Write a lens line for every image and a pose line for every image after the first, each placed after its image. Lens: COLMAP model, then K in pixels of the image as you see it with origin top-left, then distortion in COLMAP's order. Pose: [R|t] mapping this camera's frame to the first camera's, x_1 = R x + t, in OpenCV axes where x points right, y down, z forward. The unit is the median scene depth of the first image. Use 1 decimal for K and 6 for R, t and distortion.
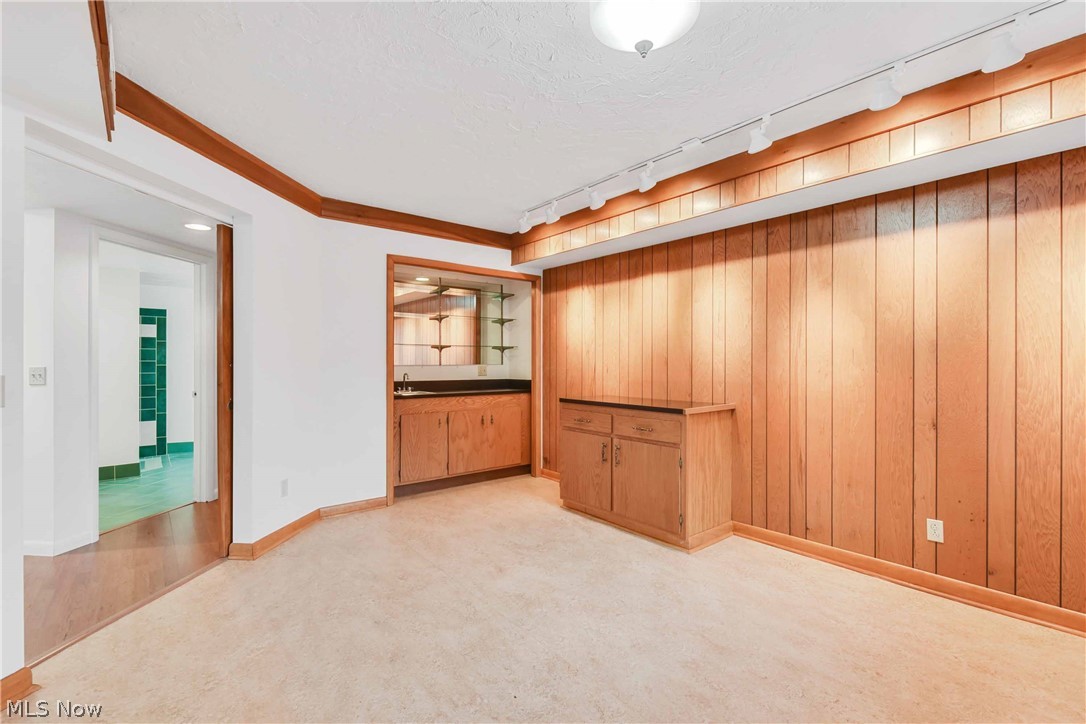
lens RADIAL K [[482.1, 0, 547.0], [0, 482.1, 362.5], [0, 0, 1]] dist [-0.010168, -0.000292]
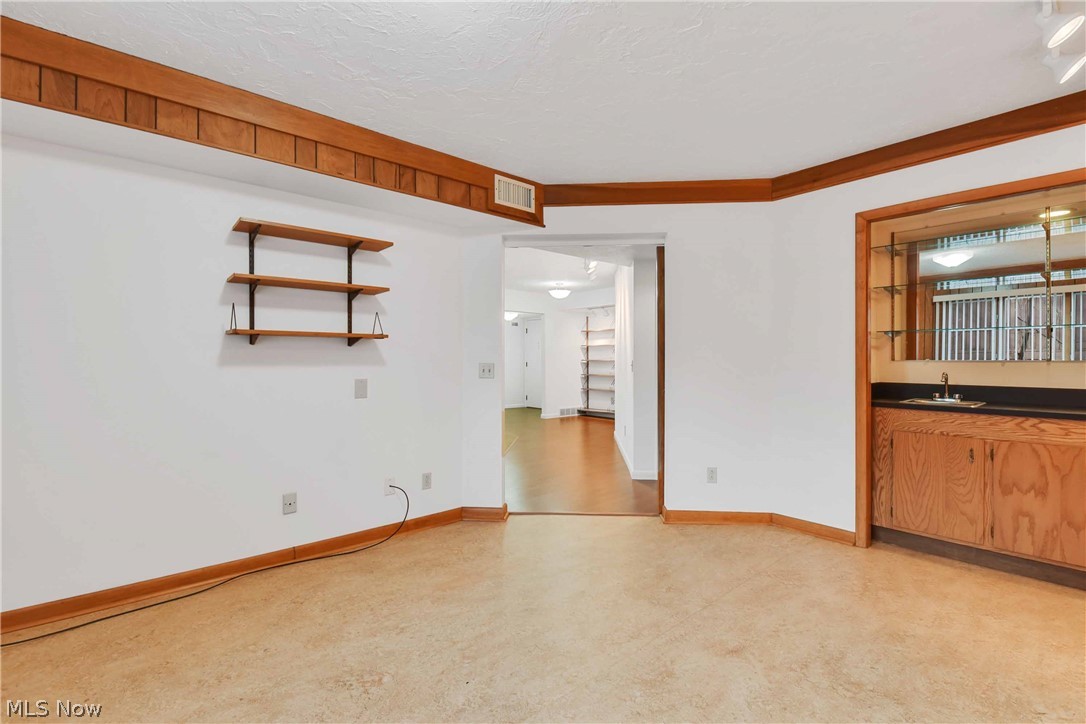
lens RADIAL K [[482.1, 0, 547.0], [0, 482.1, 362.5], [0, 0, 1]] dist [-0.010168, -0.000292]
pose [[0.023604, 0.004419, -0.999712, 0.473307], [-0.001714, 0.999989, 0.004379, 0.007804], [0.999720, 0.001610, 0.023611, 0.570472]]
